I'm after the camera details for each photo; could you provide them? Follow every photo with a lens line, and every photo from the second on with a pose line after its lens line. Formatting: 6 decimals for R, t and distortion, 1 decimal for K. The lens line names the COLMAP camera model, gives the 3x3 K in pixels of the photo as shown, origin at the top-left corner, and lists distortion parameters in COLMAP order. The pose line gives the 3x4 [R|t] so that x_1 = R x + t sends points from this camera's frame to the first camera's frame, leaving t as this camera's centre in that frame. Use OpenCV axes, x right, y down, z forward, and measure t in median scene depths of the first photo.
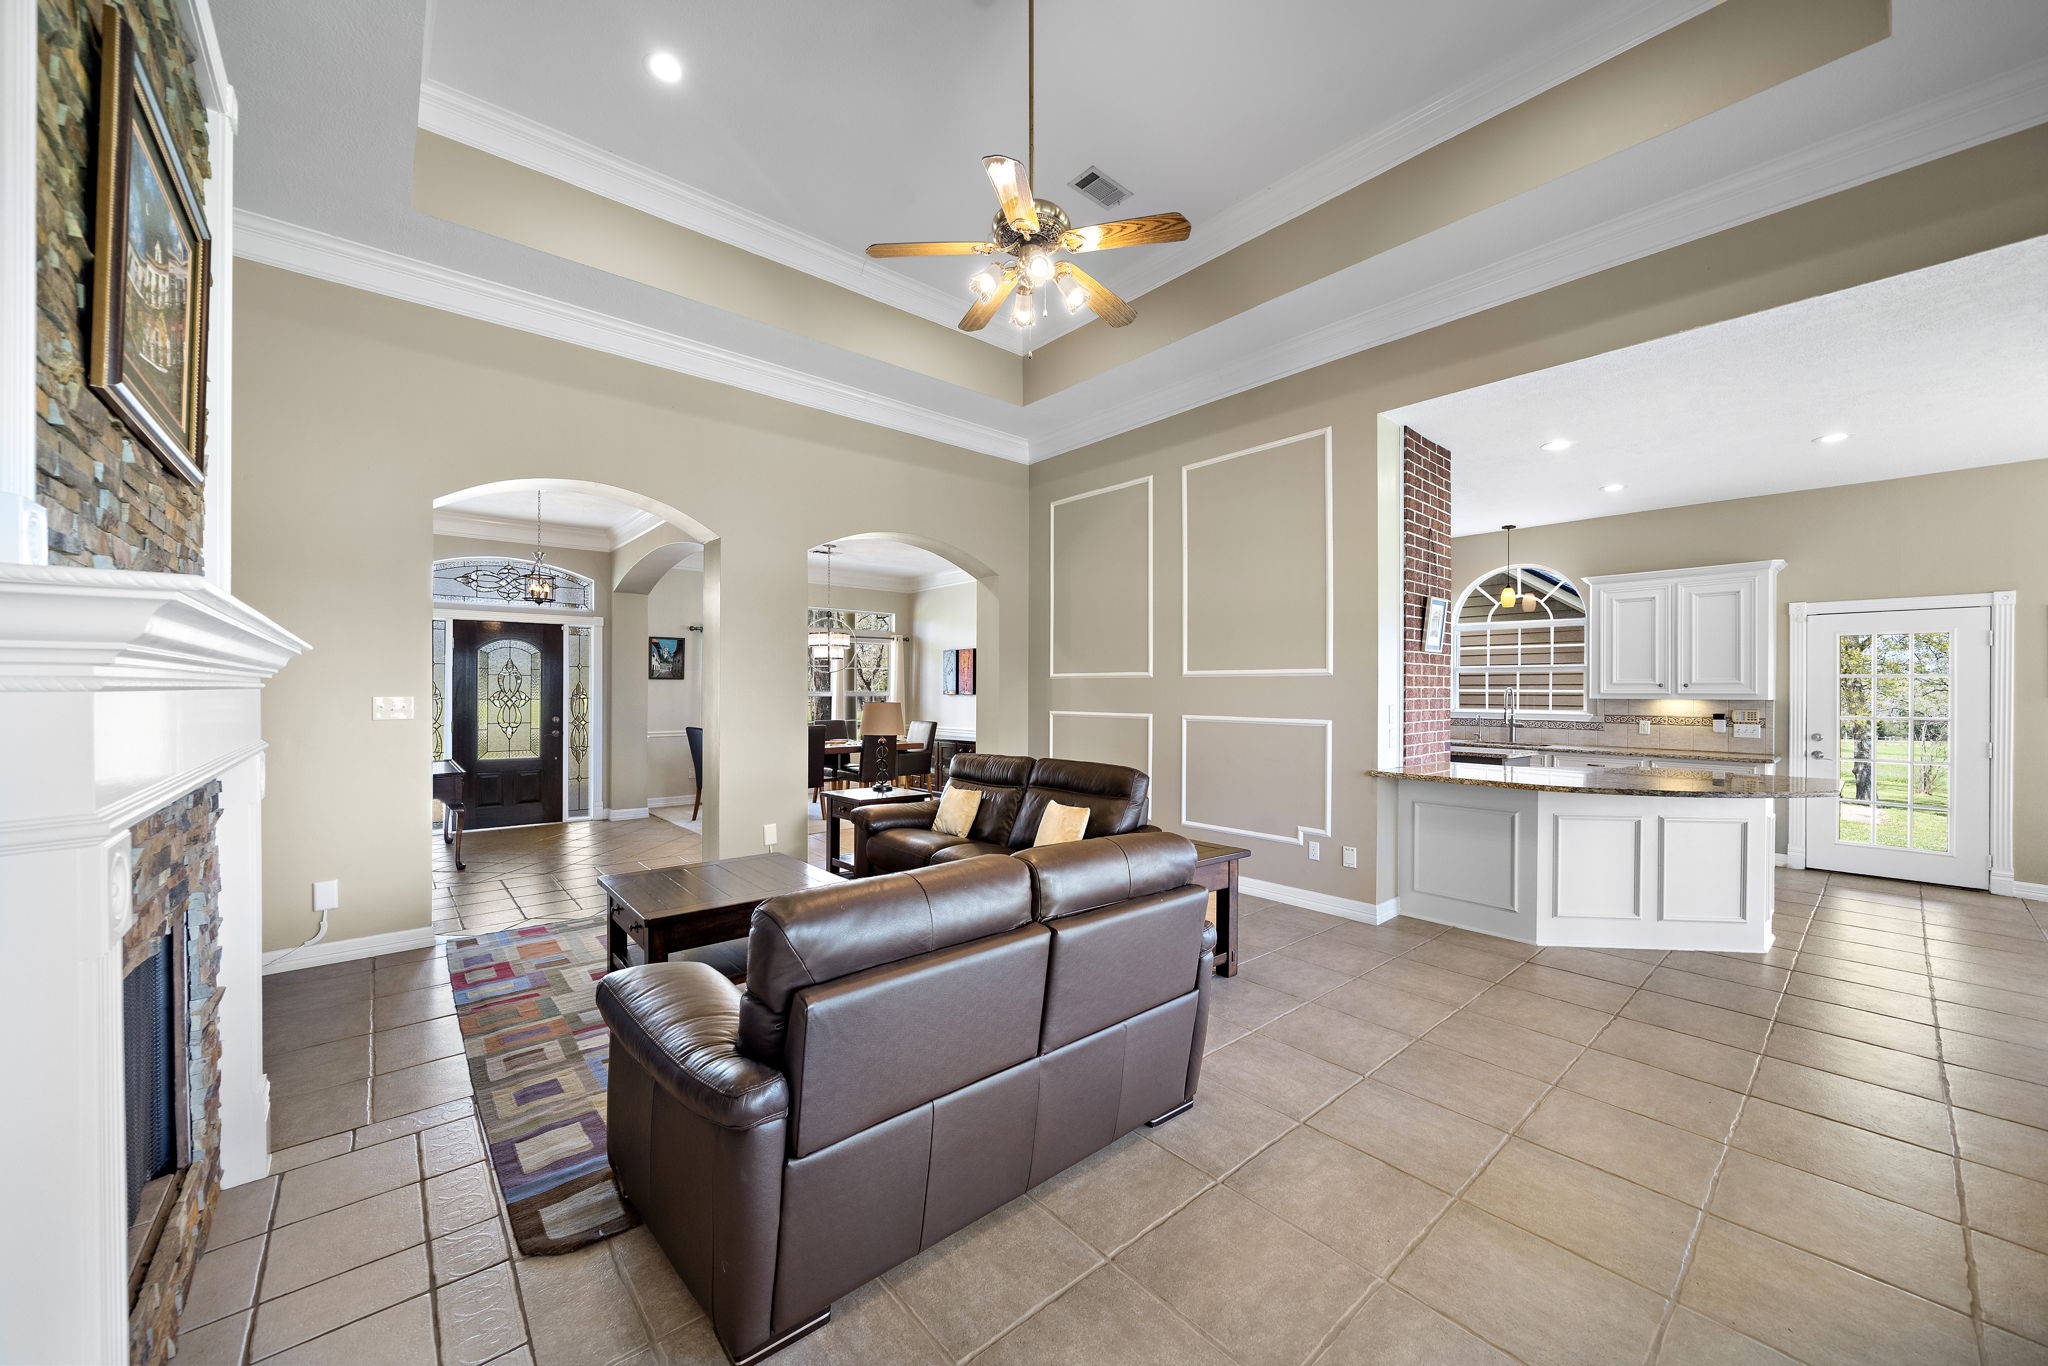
lens RADIAL K [[753.9, 0, 1020.0], [0, 753.9, 685.7], [0, 0, 1]] dist [-0.000533, -0.000058]
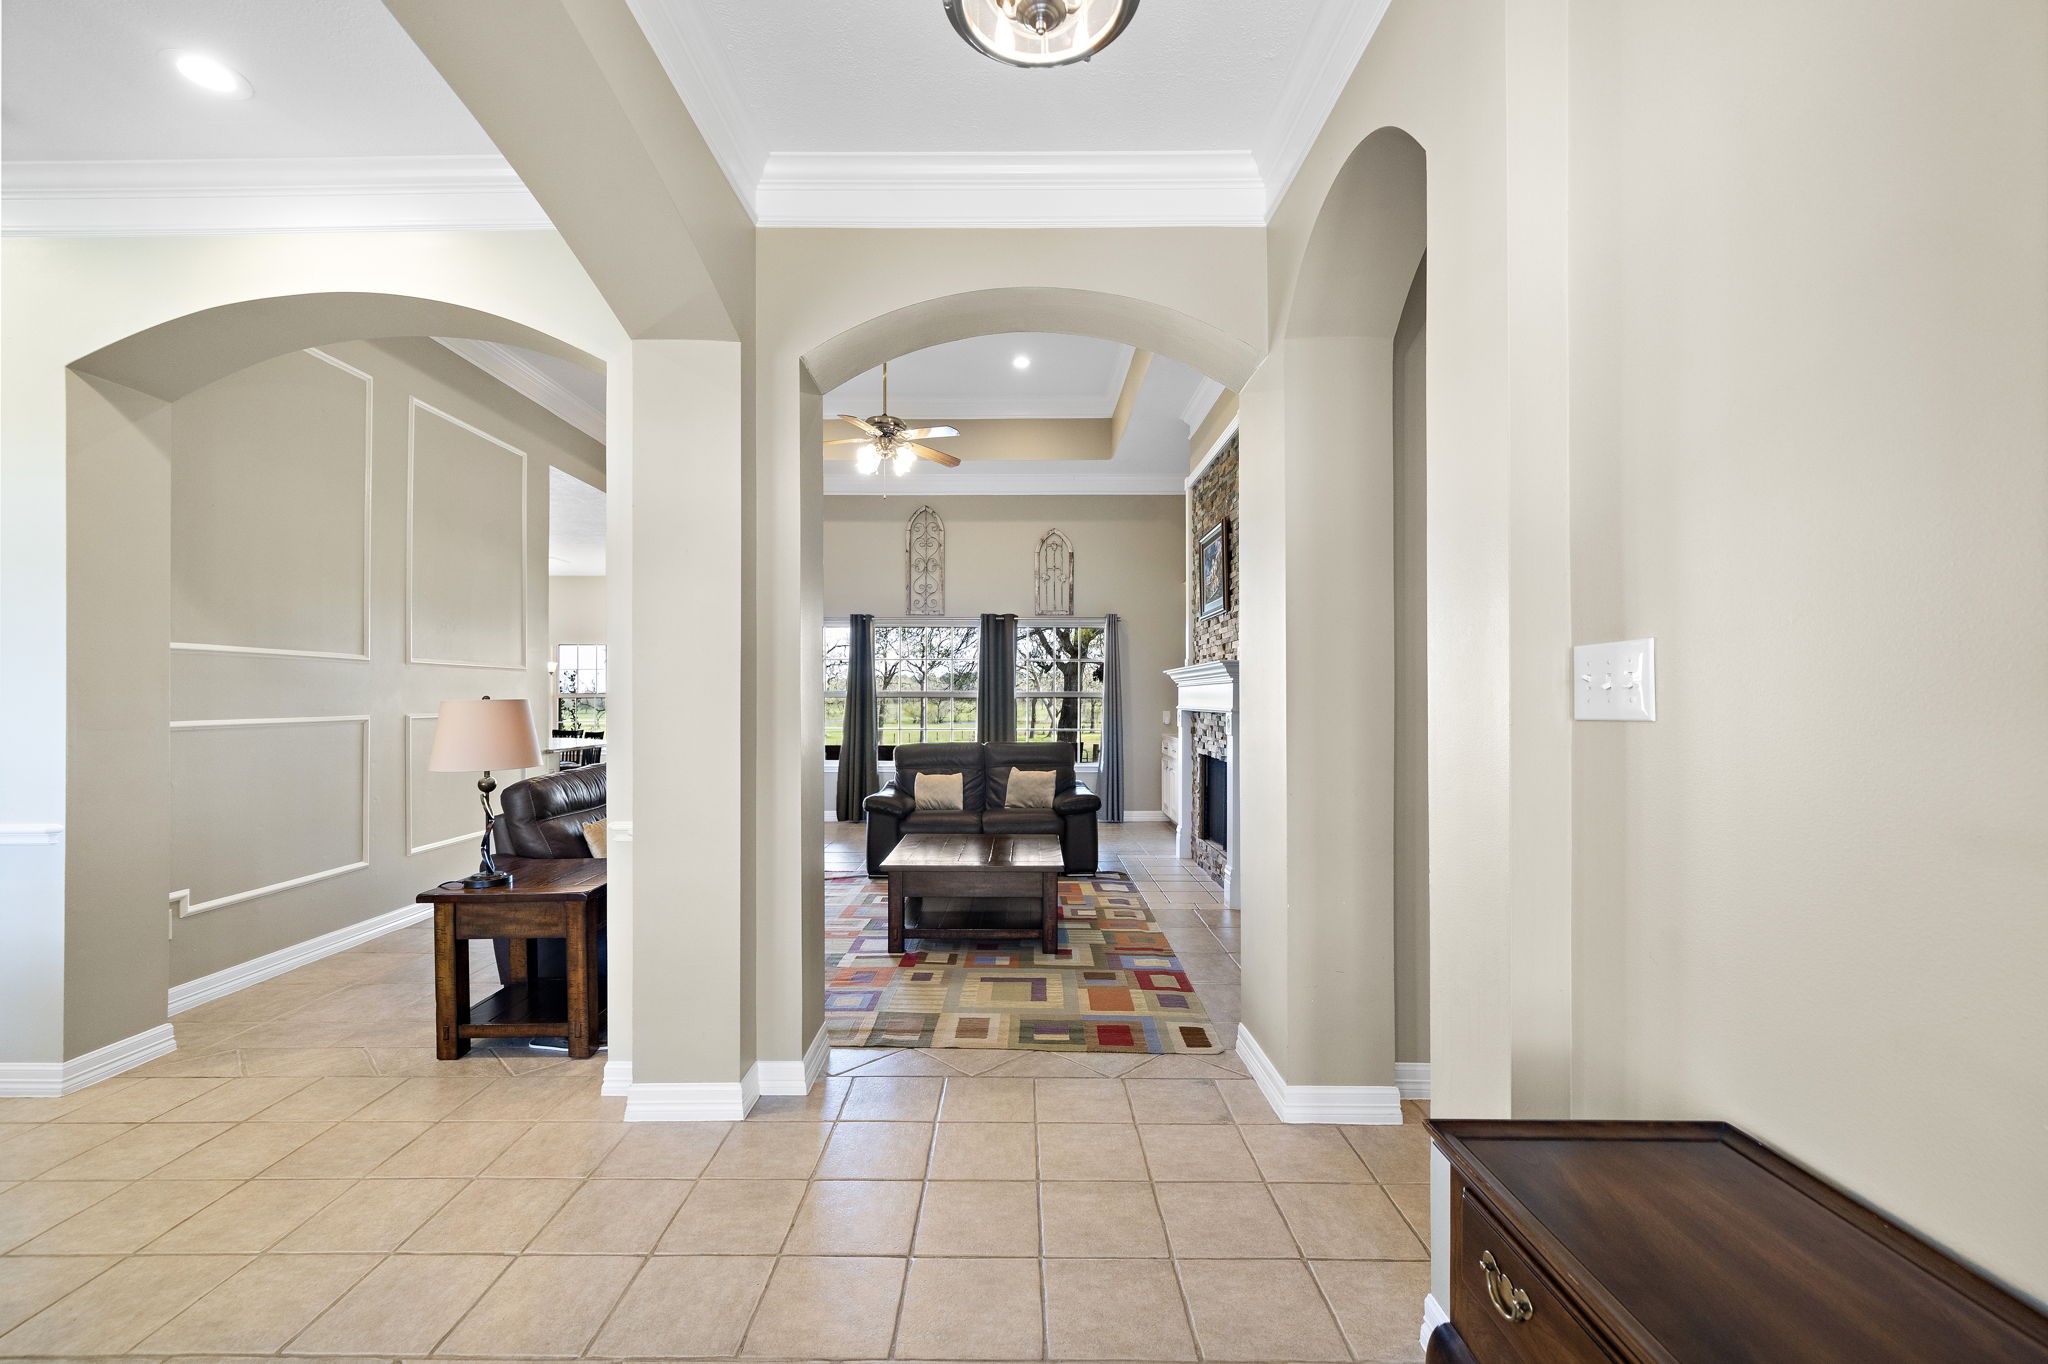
lens RADIAL K [[753.9, 0, 1024.1], [0, 753.9, 682.0], [0, 0, 1]] dist [-0.000533, -0.000058]
pose [[-0.752668, 0.001413, 0.658399, -1.158991], [0.000572, 0.999999, -0.001493, 0.013647], [-0.658401, -0.000747, -0.752667, 1.756960]]
